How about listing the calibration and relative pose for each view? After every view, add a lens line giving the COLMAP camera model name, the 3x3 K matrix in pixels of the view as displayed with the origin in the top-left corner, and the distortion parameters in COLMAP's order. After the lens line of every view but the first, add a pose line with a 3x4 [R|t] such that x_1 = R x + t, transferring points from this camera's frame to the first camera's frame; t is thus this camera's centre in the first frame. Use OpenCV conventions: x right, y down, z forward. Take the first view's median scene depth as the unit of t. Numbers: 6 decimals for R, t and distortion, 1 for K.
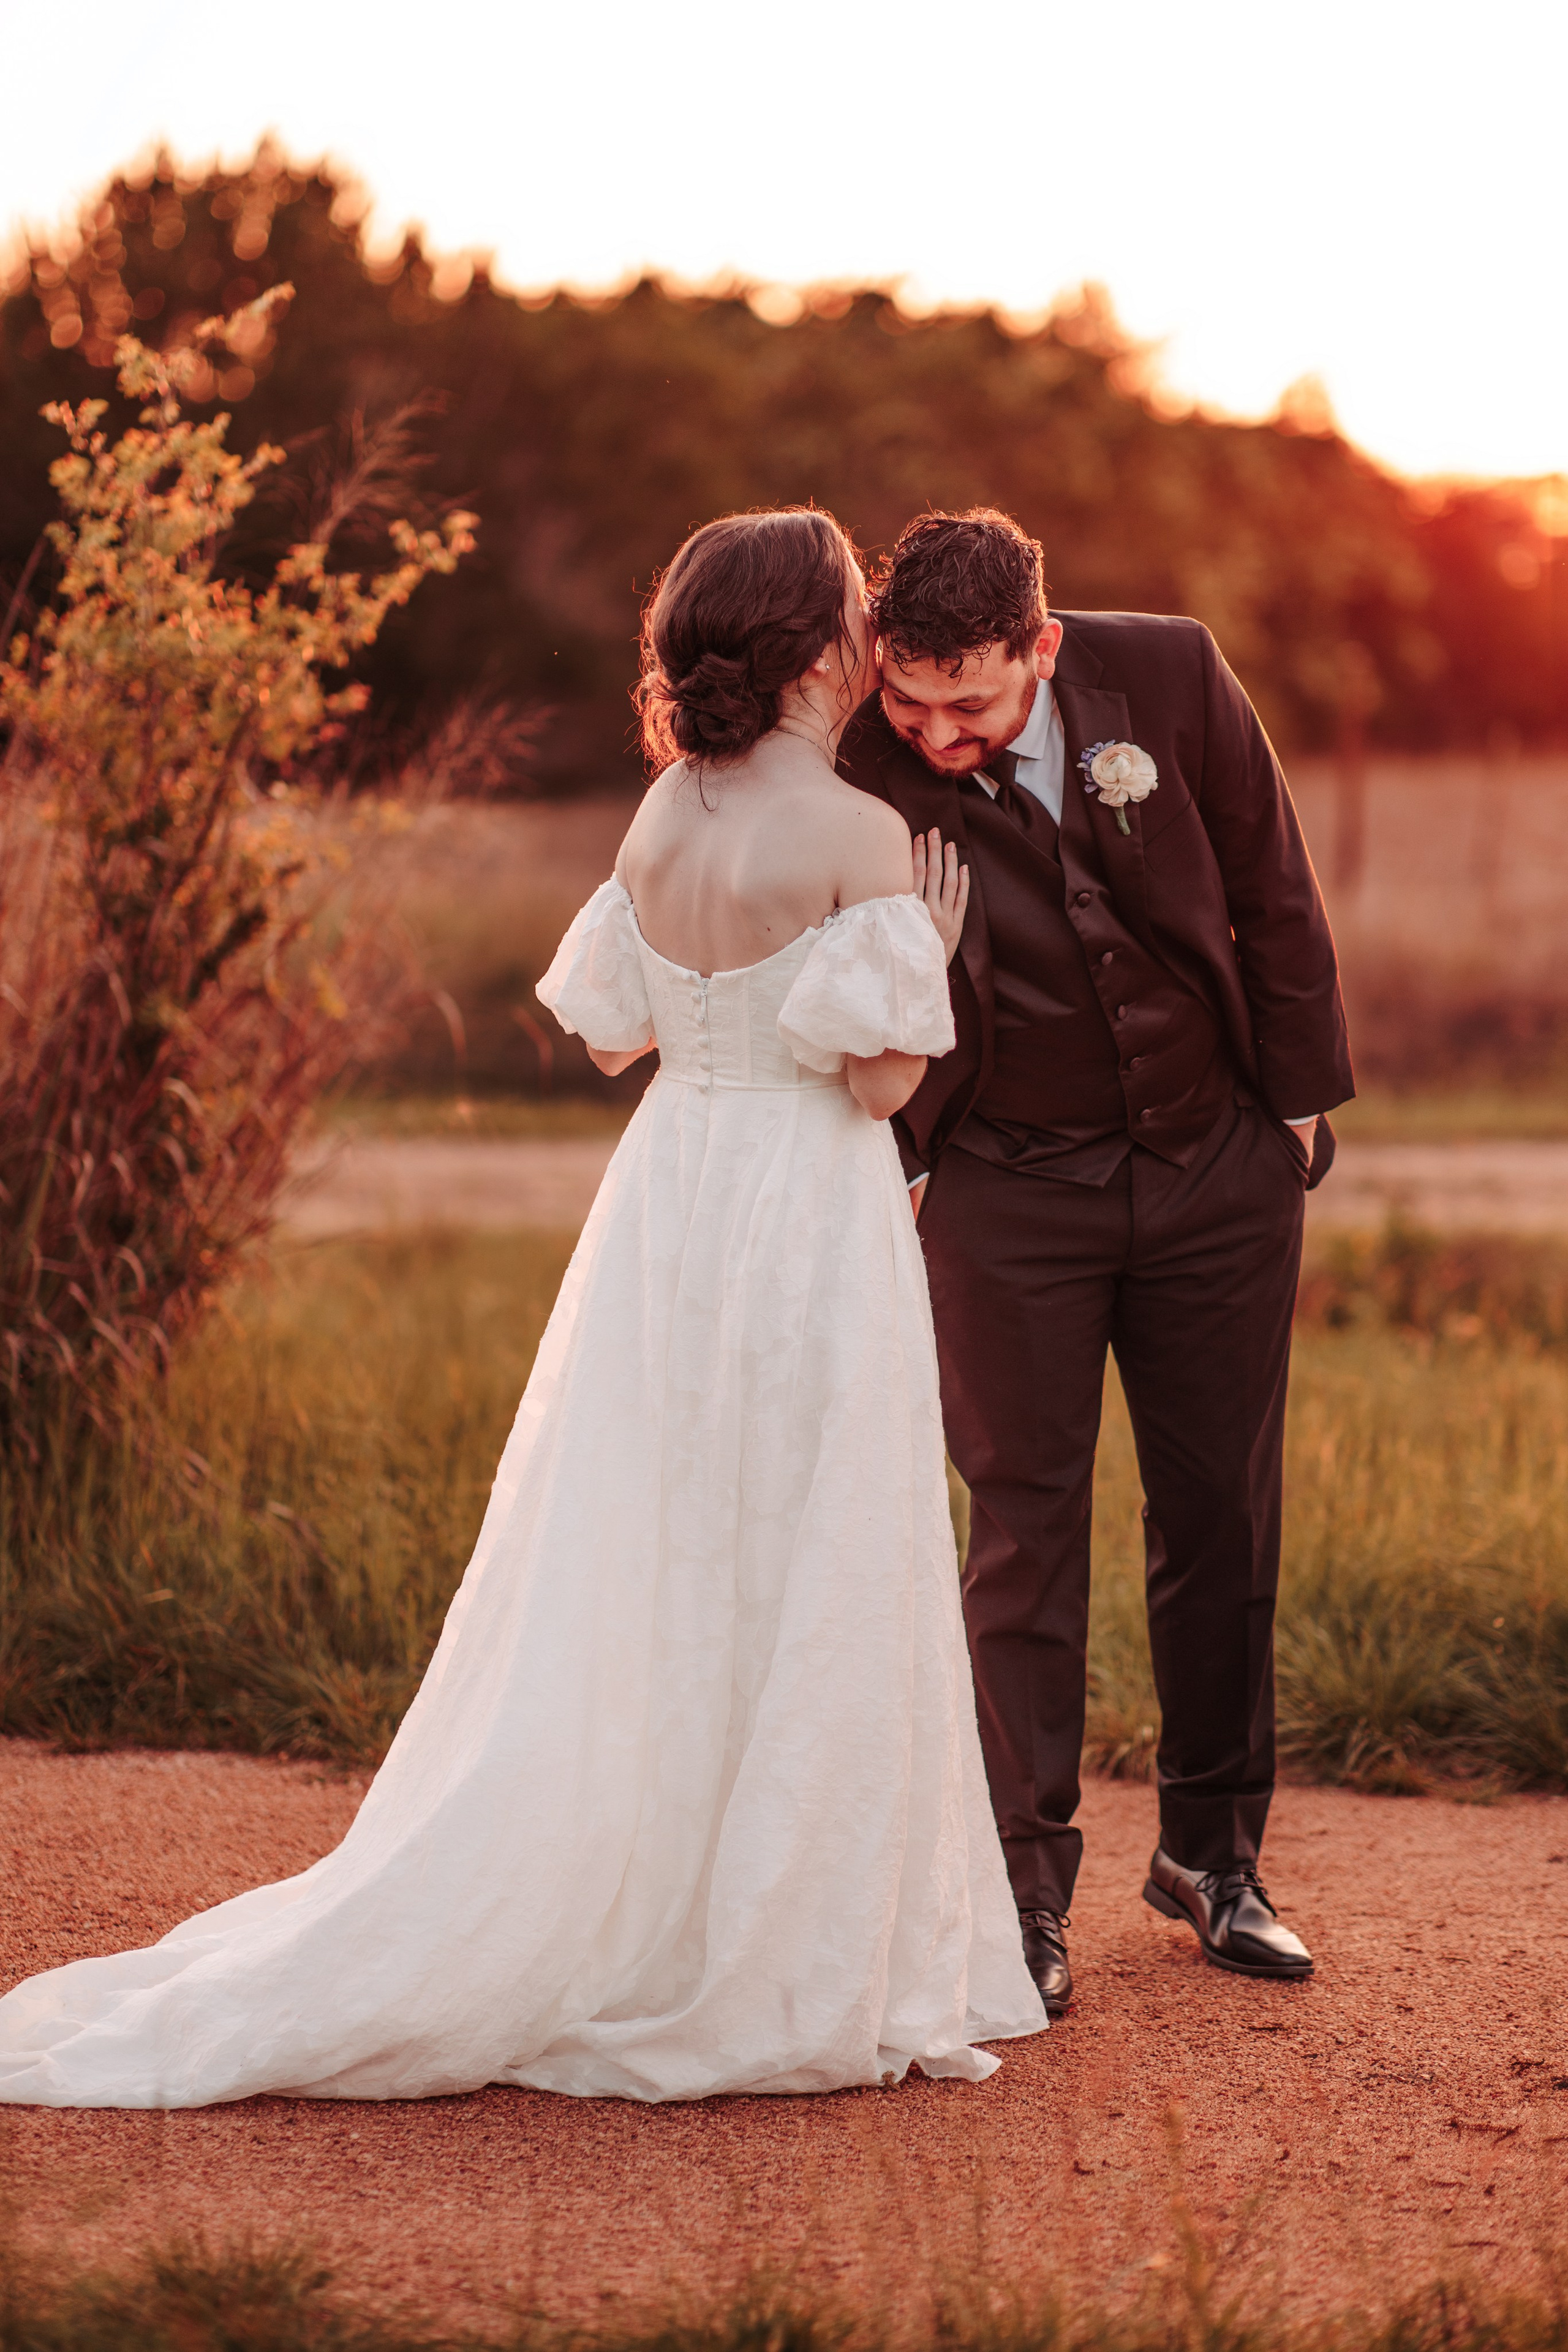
lens RADIAL K [[5673.1, 0, 784.0], [0, 5673.1, 1176.0], [0, 0, 1]] dist [0.024319, 0.095170]
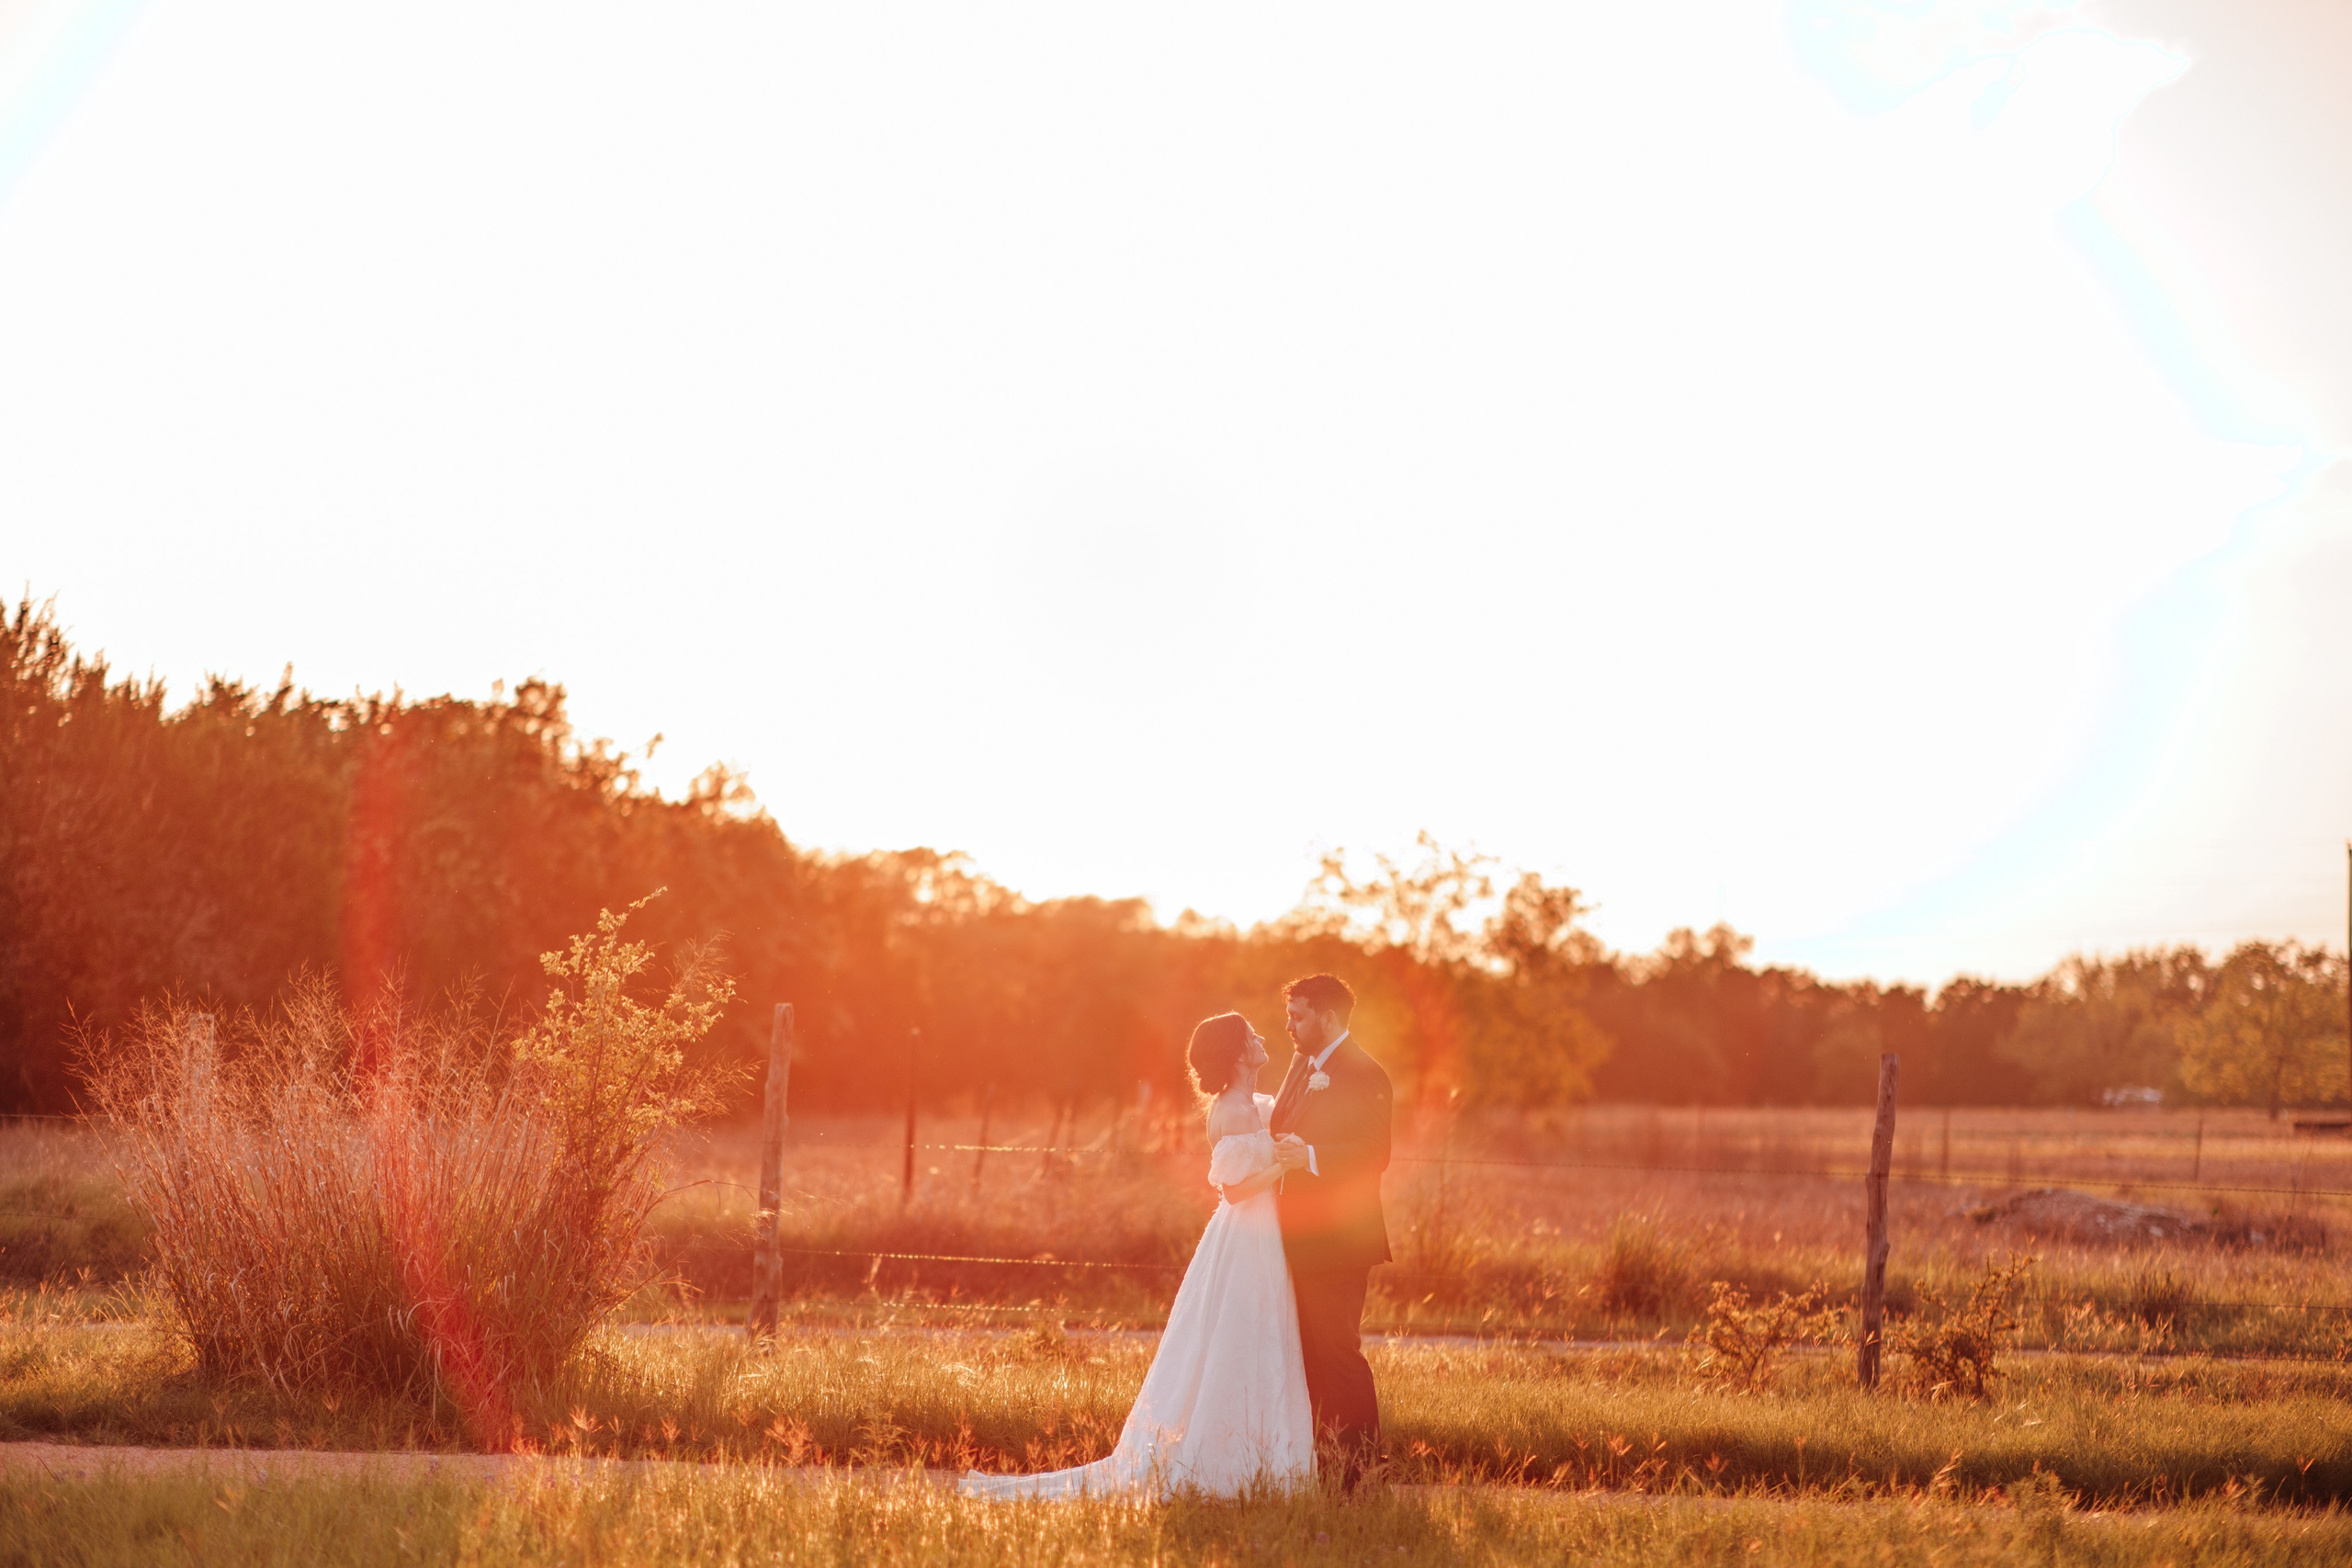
lens RADIAL K [[5653.3, 0, 1176.0], [0, 5653.3, 784.0], [0, 0, 1]] dist [0.095809, 0.013354]
pose [[0.983287, 0.021975, 0.180729, -0.305489], [0.001869, 0.991419, -0.130712, 0.115694], [-0.182051, 0.128865, 0.974808, -1.389976]]
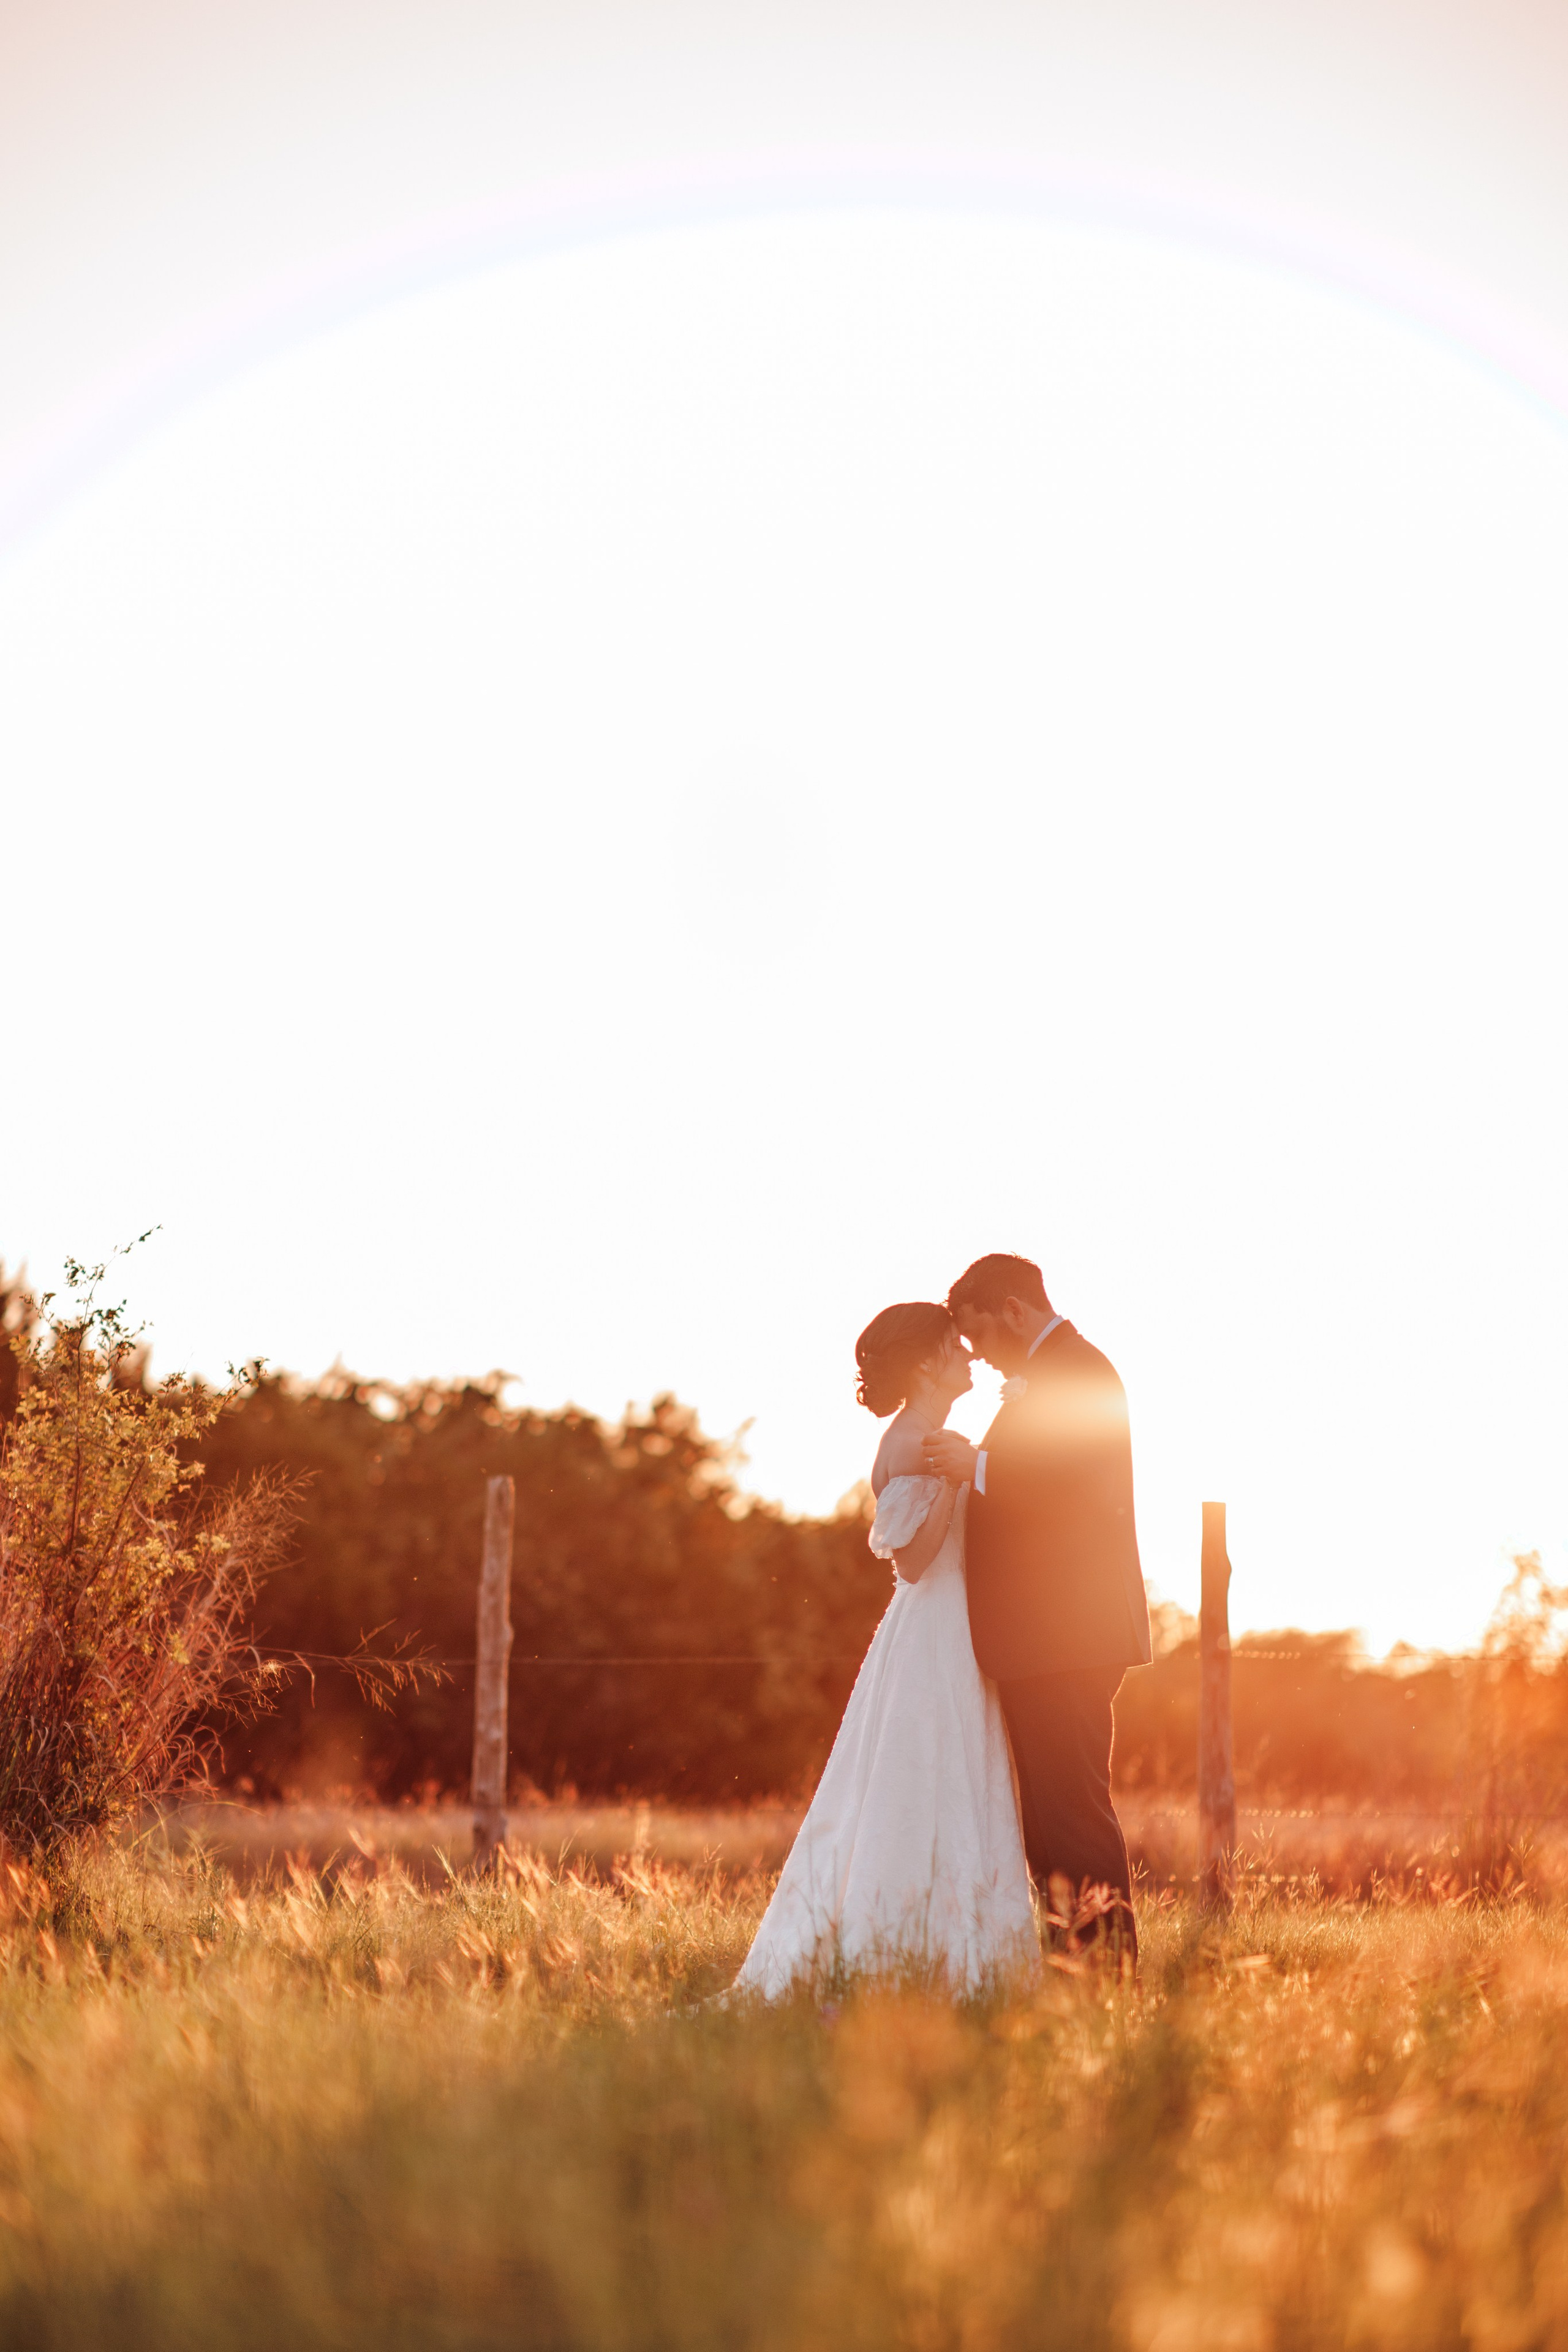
lens RADIAL K [[5627.8, 0, 784.0], [0, 5627.8, 1176.0], [0, 0, 1]] dist [0.340956, -0.036229]
pose [[0.997238, -0.016218, 0.072478, -0.022546], [0.030348, 0.979663, -0.198343, 0.169798], [-0.067787, 0.199995, 0.977449, -0.671596]]
